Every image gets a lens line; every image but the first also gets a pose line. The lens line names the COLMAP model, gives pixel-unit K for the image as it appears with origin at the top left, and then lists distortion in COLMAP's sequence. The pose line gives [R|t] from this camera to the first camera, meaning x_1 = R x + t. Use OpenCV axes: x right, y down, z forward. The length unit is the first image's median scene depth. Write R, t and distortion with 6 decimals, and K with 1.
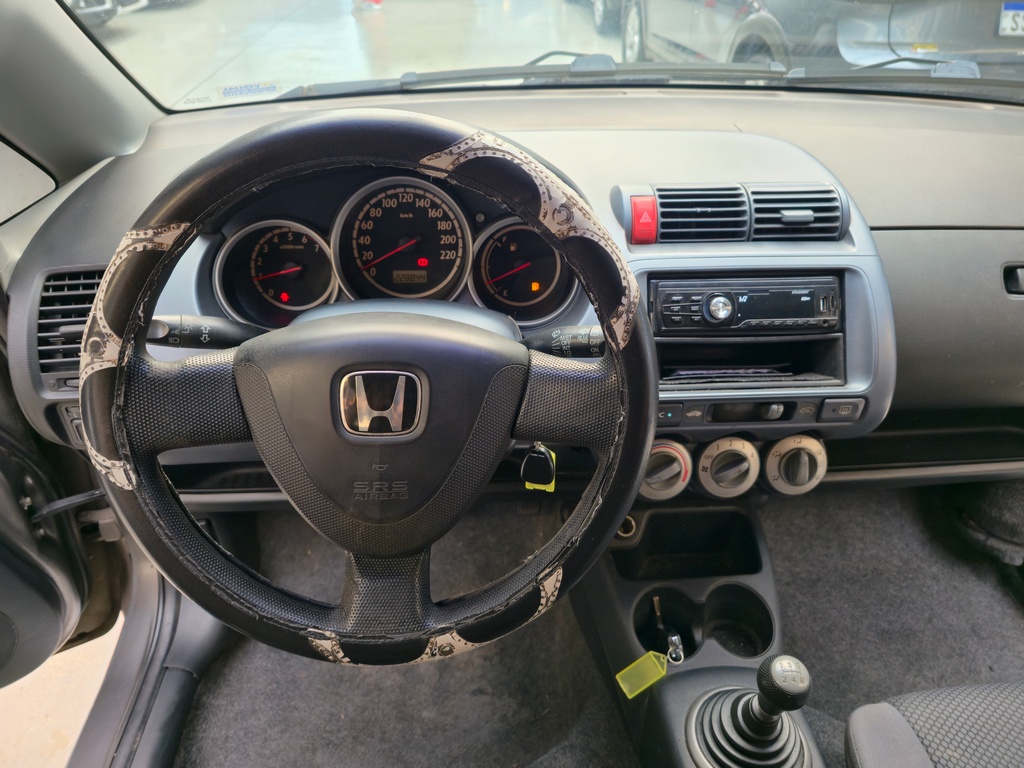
lens RADIAL K [[681.3, 0, 489.1], [0, 681.3, 374.0], [0, 0, 1]] dist [0.045695, -0.041781]
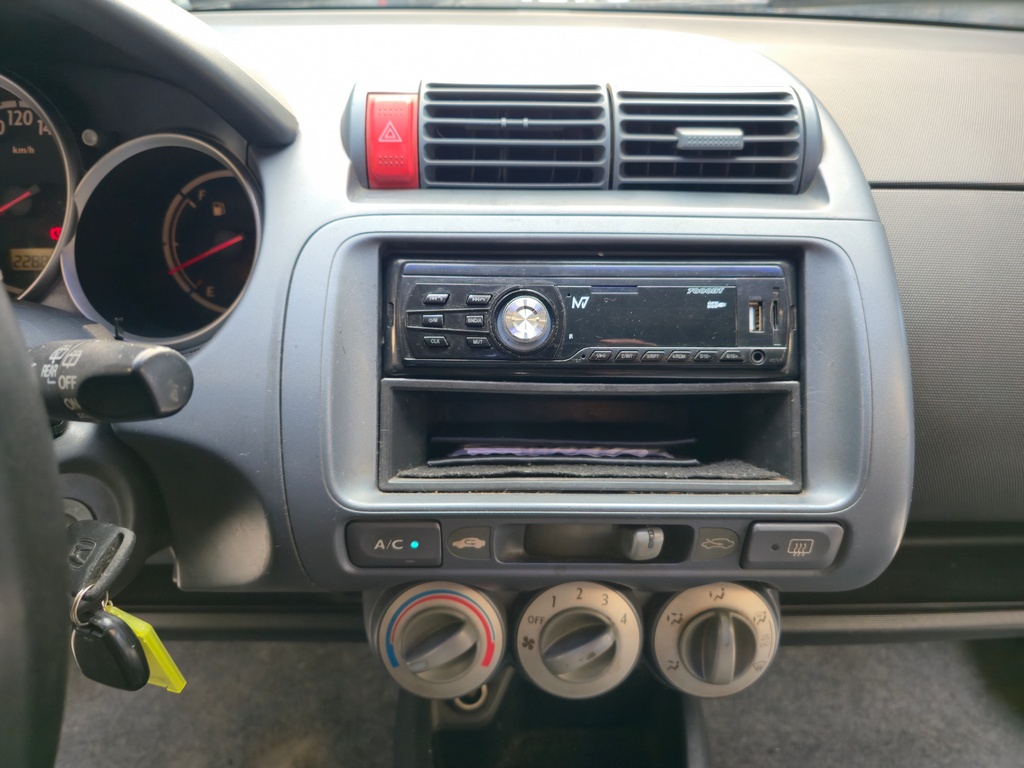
lens RADIAL K [[681.3, 0, 492.2], [0, 681.3, 384.3], [0, 0, 1]] dist [0.045695, -0.041781]
pose [[0.998130, 0.029208, -0.053702, 0.307114], [-0.031523, 0.998587, -0.042777, -0.028035], [0.052377, 0.044390, 0.997640, 0.483444]]
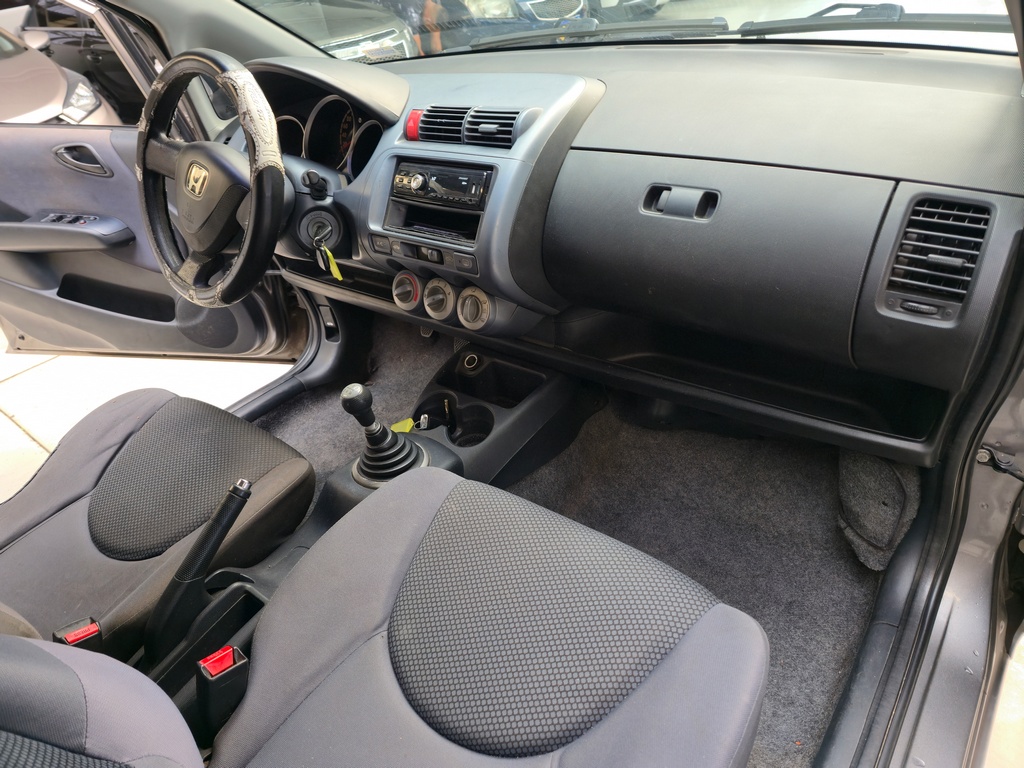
lens RADIAL K [[681.3, 0, 492.7], [0, 681.3, 384.5], [0, 0, 1]] dist [0.045695, -0.041781]
pose [[0.718957, 0.283500, -0.634610, 1.433467], [-0.253160, 0.957128, 0.140770, 0.074973], [0.647311, 0.059450, 0.759904, -0.049387]]
